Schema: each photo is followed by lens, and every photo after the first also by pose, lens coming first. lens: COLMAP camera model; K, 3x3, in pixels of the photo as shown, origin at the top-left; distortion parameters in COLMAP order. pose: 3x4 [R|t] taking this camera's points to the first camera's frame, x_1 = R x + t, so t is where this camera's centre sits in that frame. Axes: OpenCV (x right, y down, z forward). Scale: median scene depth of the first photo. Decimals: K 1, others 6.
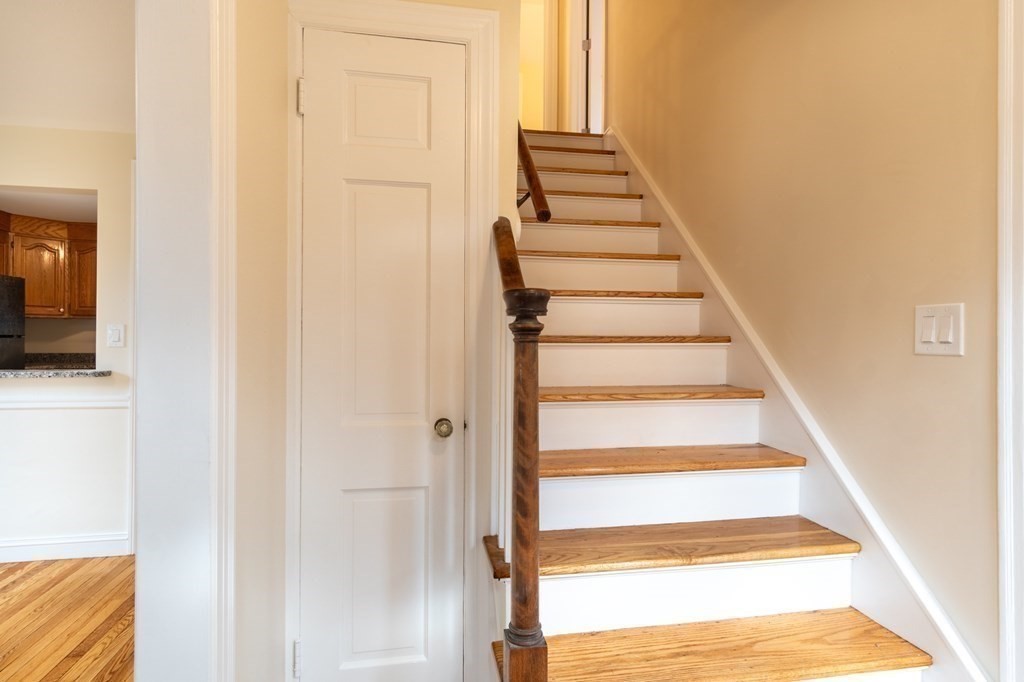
lens RADIAL K [[549.1, 0, 513.5], [0, 549.1, 339.5], [0, 0, 1]] dist [0.004851, -0.000544]
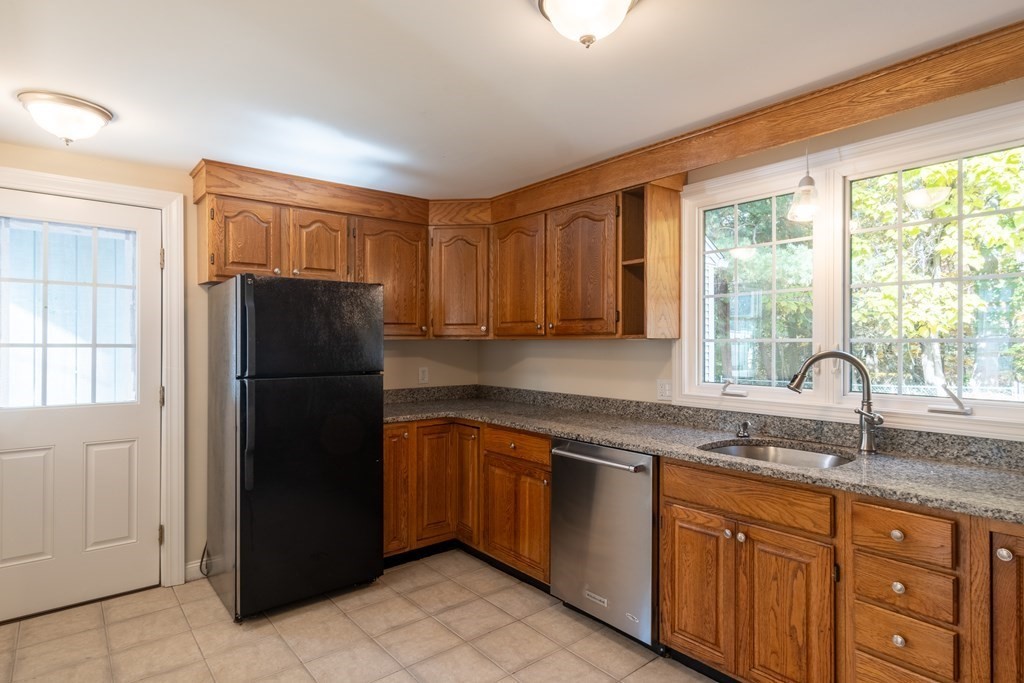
lens RADIAL K [[549.1, 0, 518.0], [0, 549.1, 343.2], [0, 0, 1]] dist [0.004851, -0.000544]
pose [[0.478894, -0.002059, -0.877870, -0.354564], [-0.000305, 0.999997, -0.002512, -0.059477], [0.877873, 0.001471, 0.478892, 1.259048]]
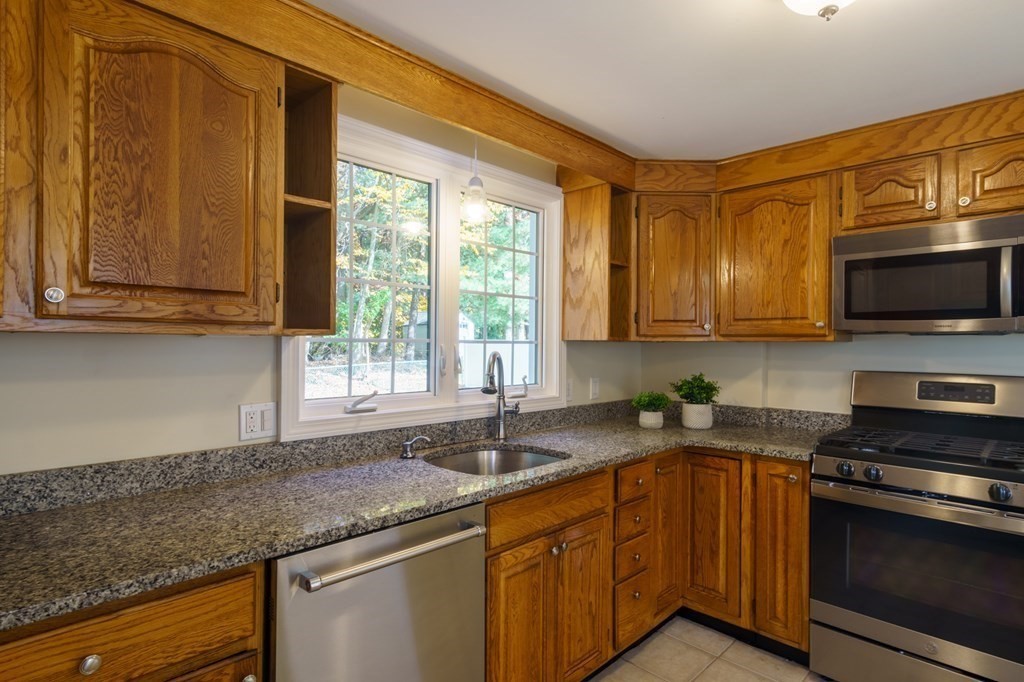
lens RADIAL K [[549.1, 0, 510.3], [0, 549.1, 342.3], [0, 0, 1]] dist [0.004851, -0.000544]
pose [[0.822993, 0.004284, 0.568035, -1.213932], [-0.004064, 0.999990, -0.001652, -0.062924], [-0.568037, -0.000949, 0.823003, 1.324138]]
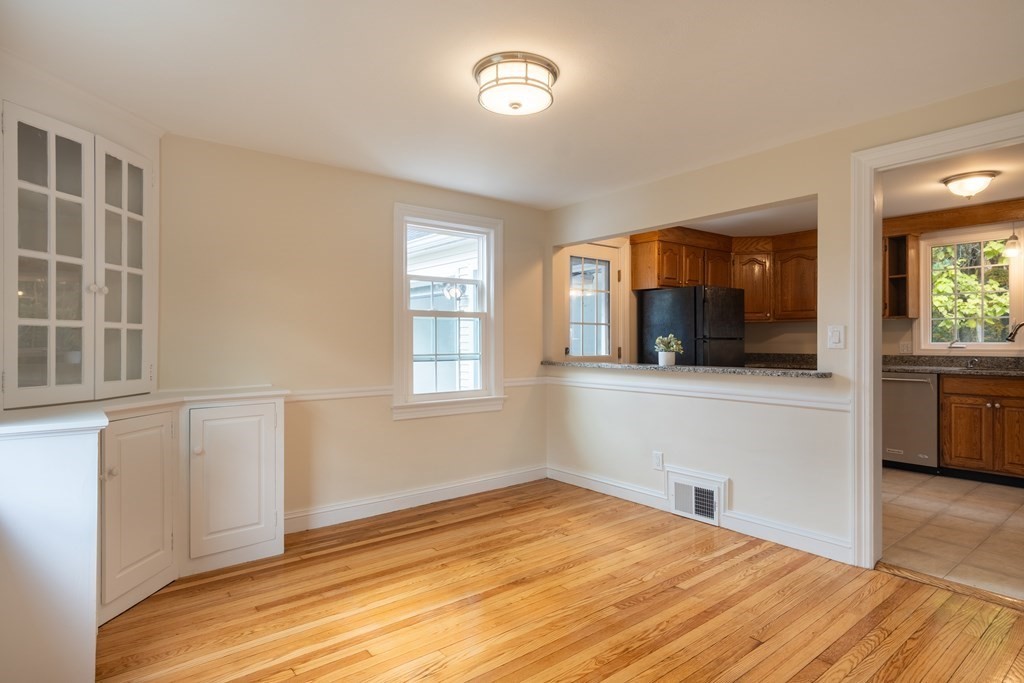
lens RADIAL K [[549.1, 0, 515.0], [0, 549.1, 340.0], [0, 0, 1]] dist [0.004851, -0.000544]
pose [[0.465616, -0.006170, -0.884966, -0.119817], [0.005188, 0.999978, -0.004242, -0.000702], [0.884972, -0.002616, 0.465637, 0.033629]]
